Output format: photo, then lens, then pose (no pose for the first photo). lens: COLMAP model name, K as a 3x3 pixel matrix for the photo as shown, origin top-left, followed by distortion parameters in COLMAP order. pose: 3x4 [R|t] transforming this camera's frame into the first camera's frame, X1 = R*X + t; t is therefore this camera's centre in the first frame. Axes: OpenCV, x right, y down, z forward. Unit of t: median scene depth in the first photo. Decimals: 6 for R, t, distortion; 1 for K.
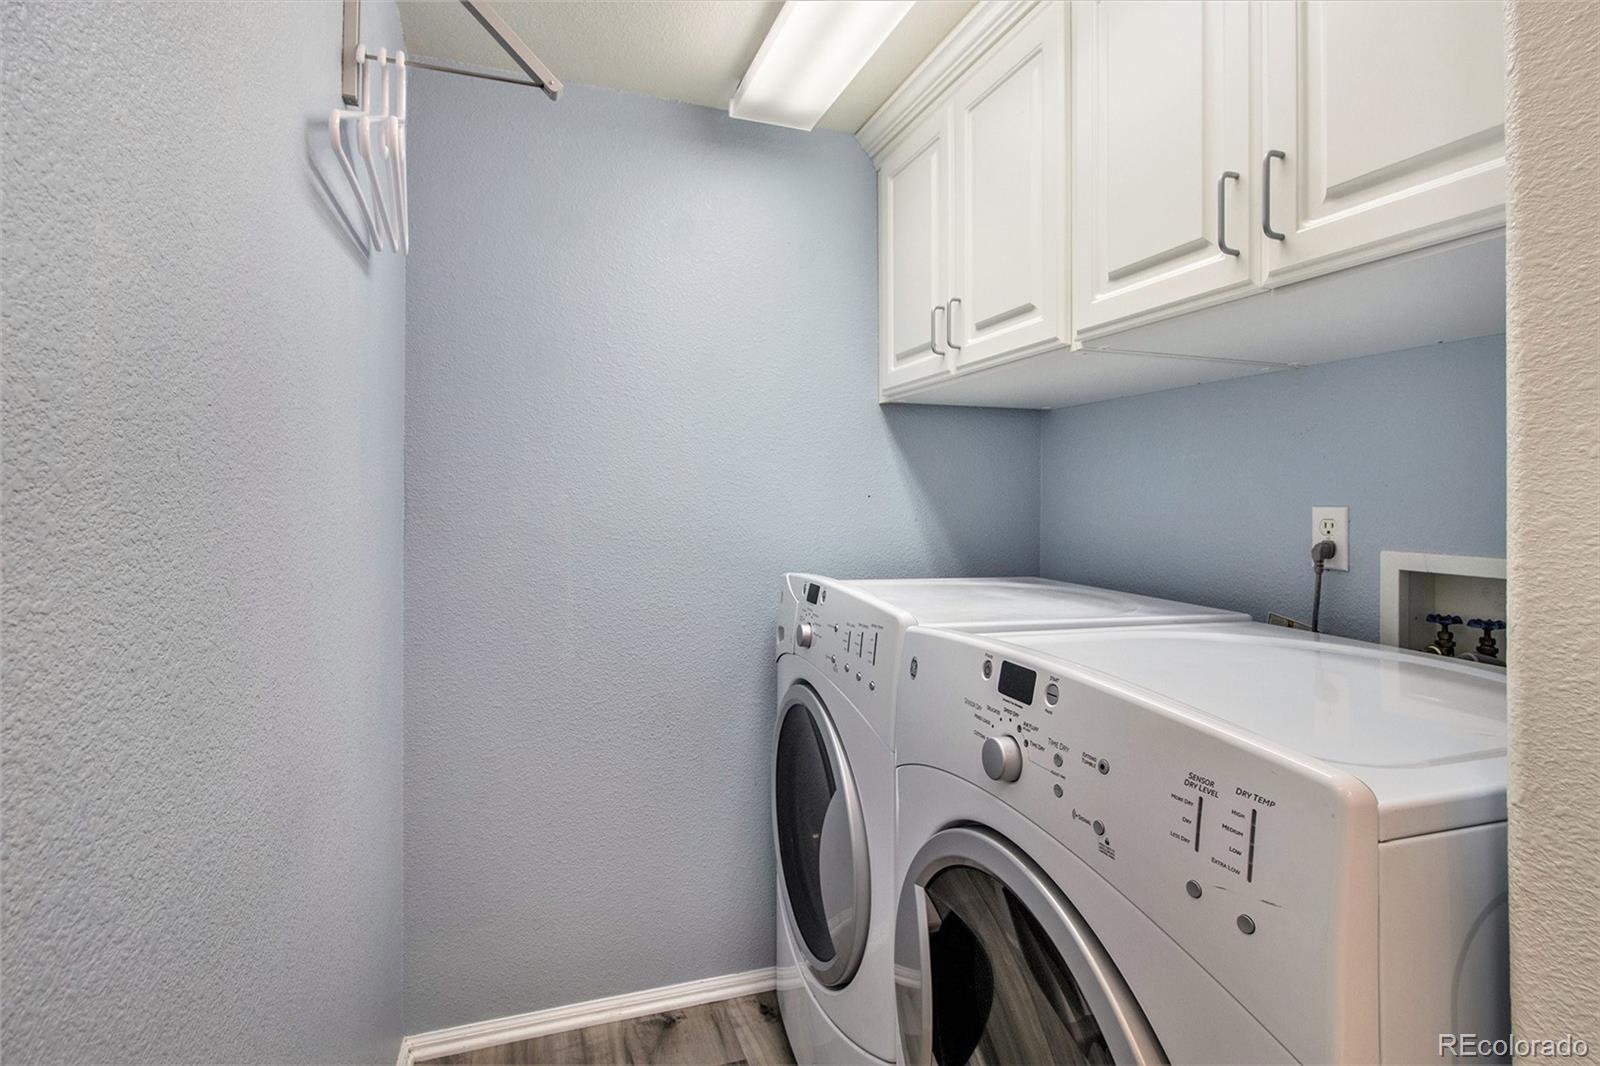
lens RADIAL K [[769.2, 0, 804.6], [0, 769.2, 512.8], [0, 0, 1]] dist [-0.002067, -0.000886]
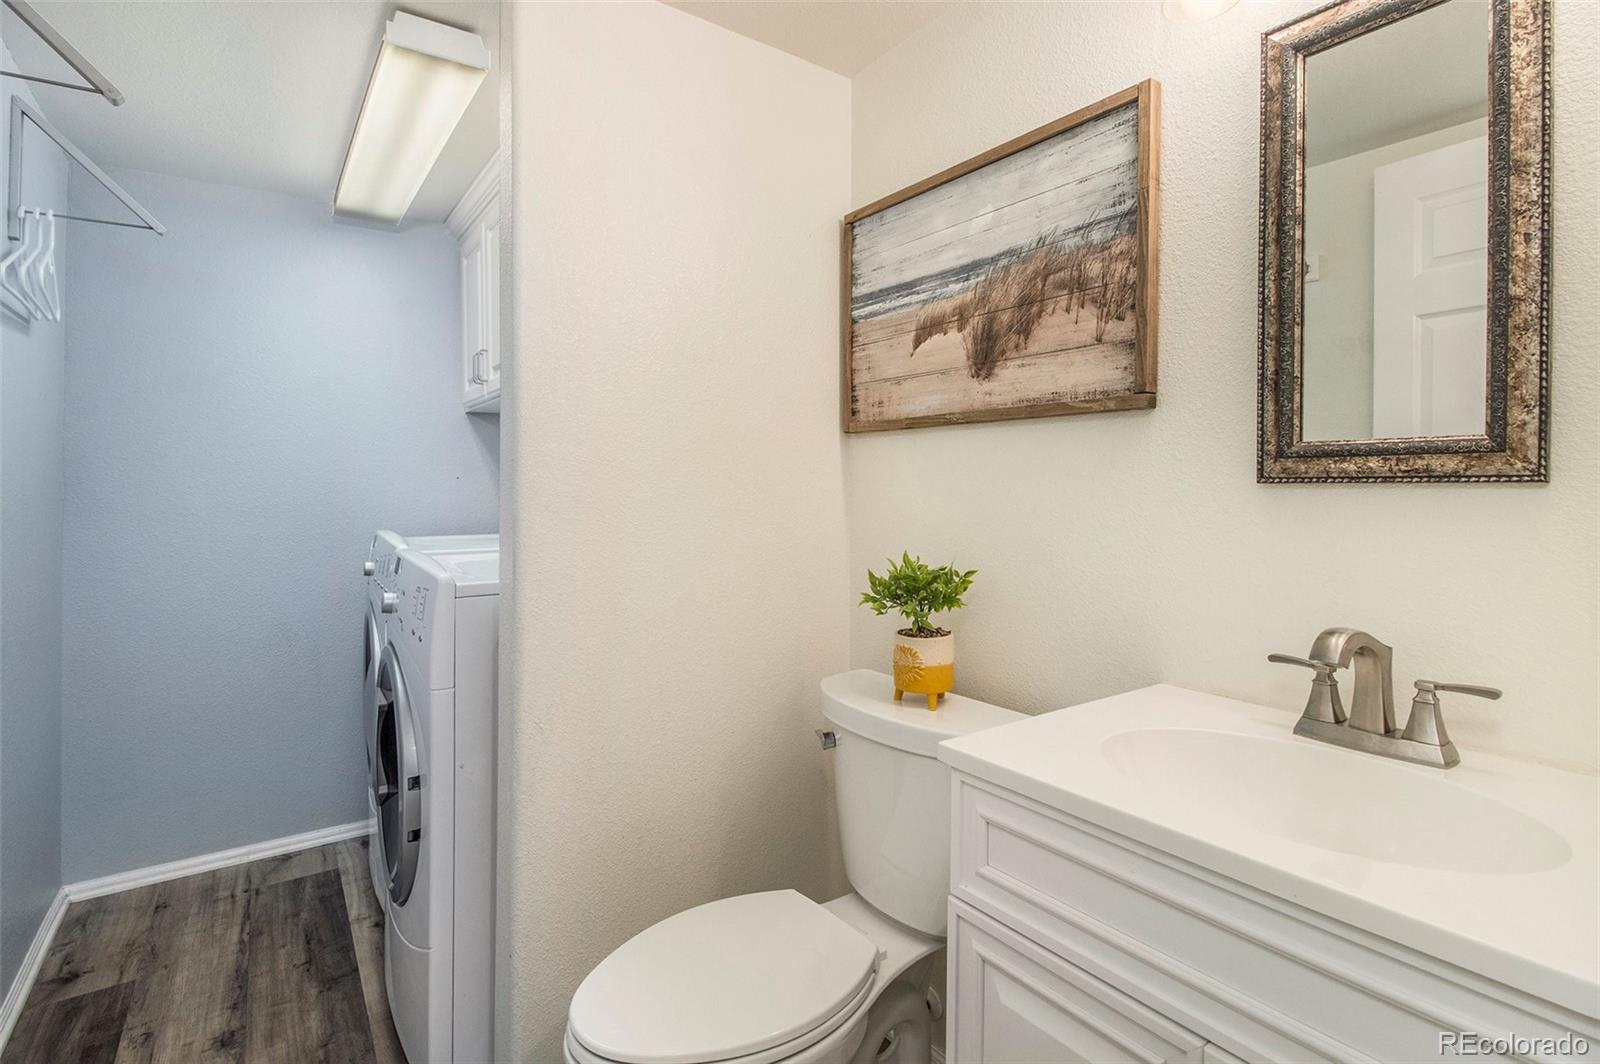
lens RADIAL K [[780.3, 0, 797.9], [0, 780.3, 474.5], [0, 0, 1]] dist [0.000332, -0.011775]
pose [[0.966811, -0.010506, 0.255278, 0.372304], [0.016582, 0.999628, -0.021662, 0.017067], [-0.254956, 0.025176, 0.966625, -0.617906]]
